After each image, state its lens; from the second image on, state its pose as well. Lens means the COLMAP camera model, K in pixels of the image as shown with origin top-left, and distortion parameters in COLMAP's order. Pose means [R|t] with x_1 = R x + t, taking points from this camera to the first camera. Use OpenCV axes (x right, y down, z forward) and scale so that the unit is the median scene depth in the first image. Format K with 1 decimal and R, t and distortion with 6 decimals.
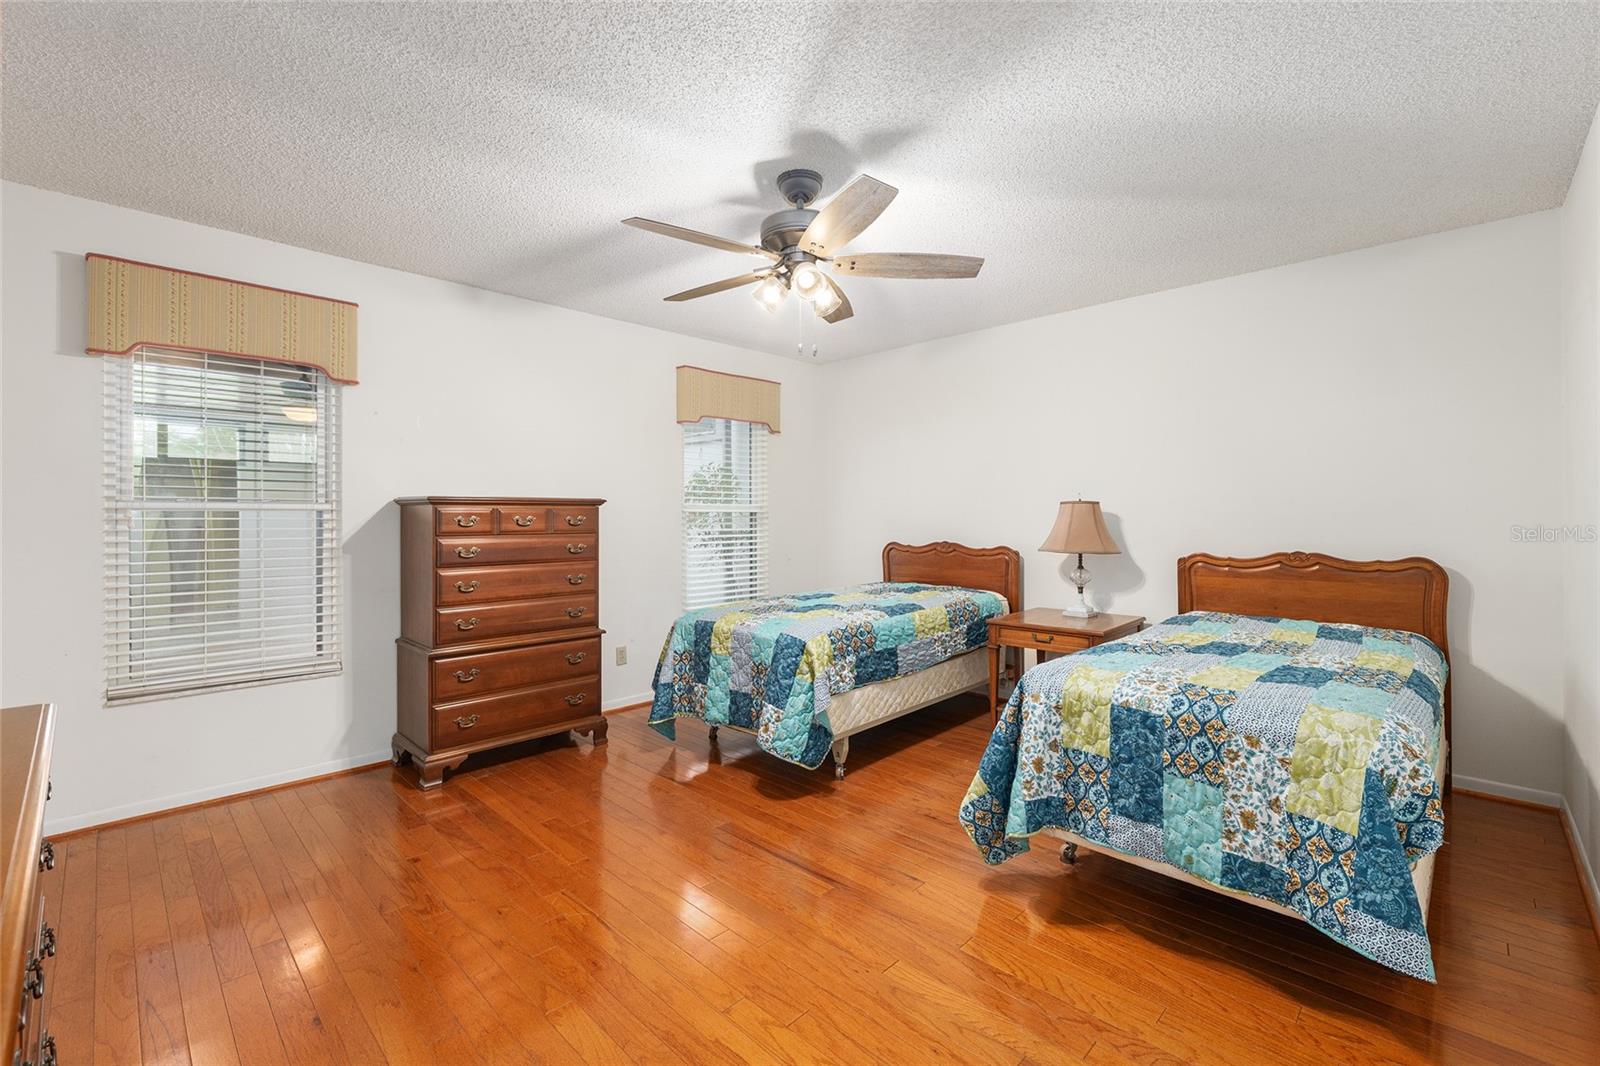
lens RADIAL K [[684.5, 0, 804.2], [0, 684.5, 520.8], [0, 0, 1]] dist [-0.007425, -0.001109]
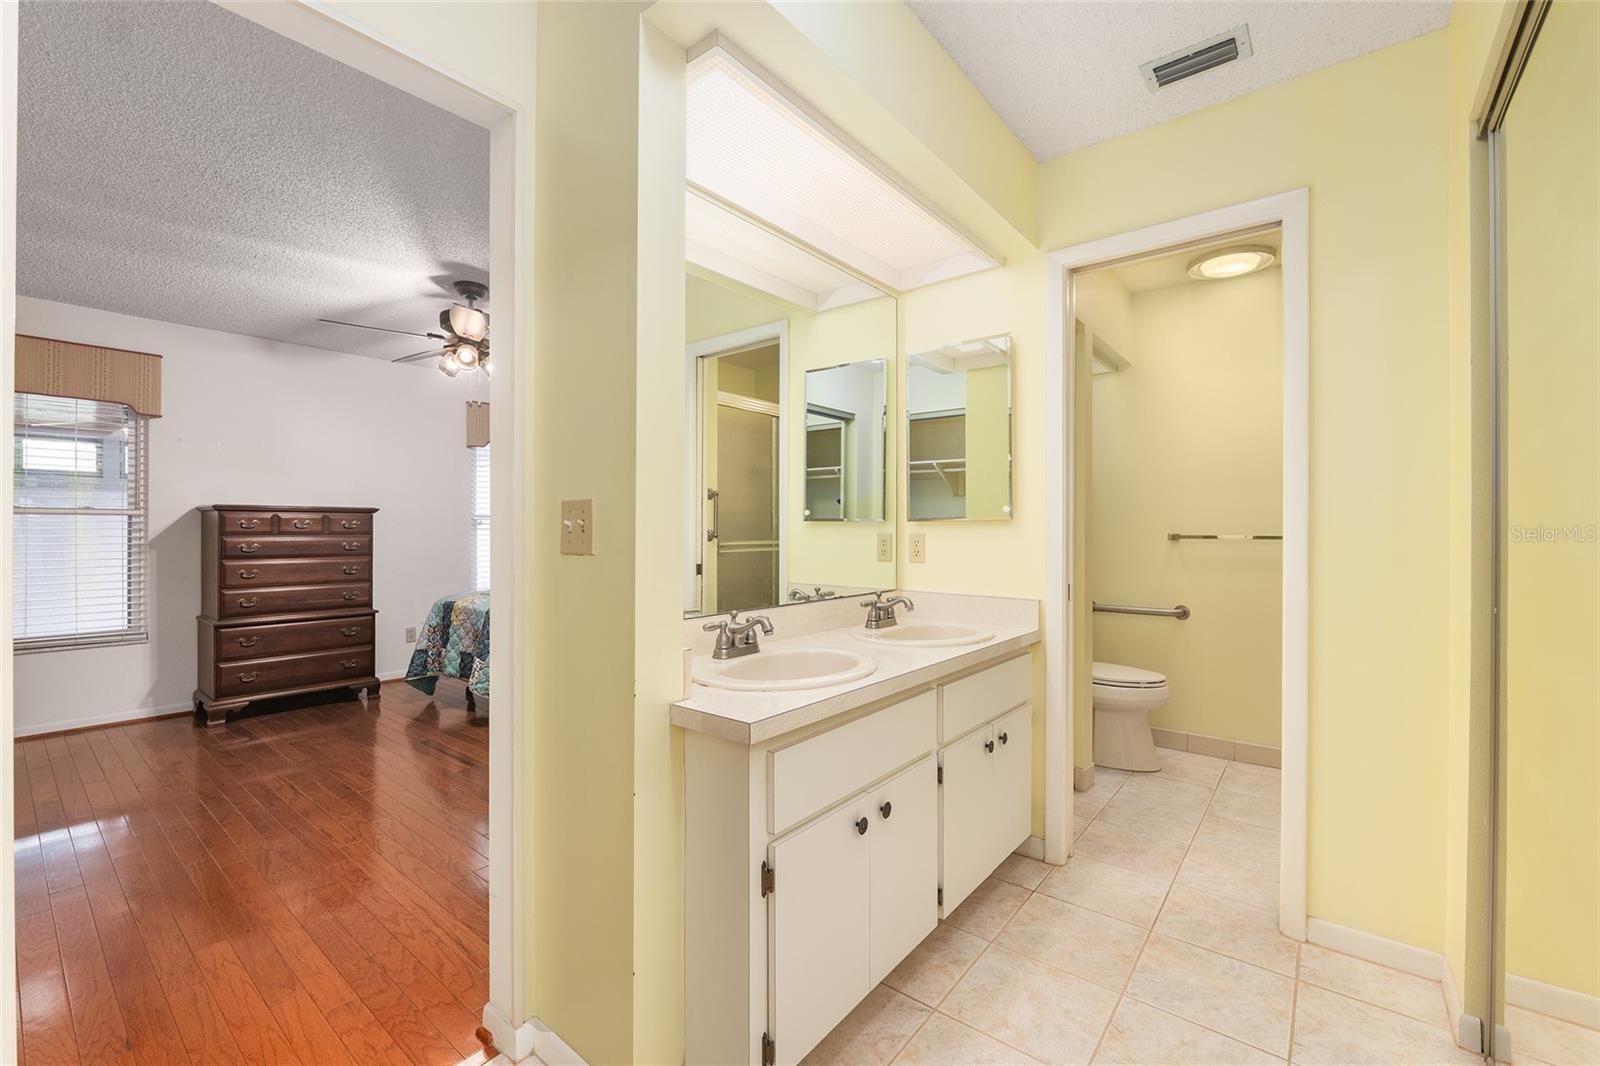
lens RADIAL K [[662.5, 0, 797.7], [0, 662.5, 529.0], [0, 0, 1]] dist [-0.011903, 0.001080]
pose [[0.996071, 0.003925, 0.088473, 0.424710], [-0.003683, 0.999989, -0.002895, 0.009538], [-0.088484, 0.002558, 0.996074, -0.334929]]
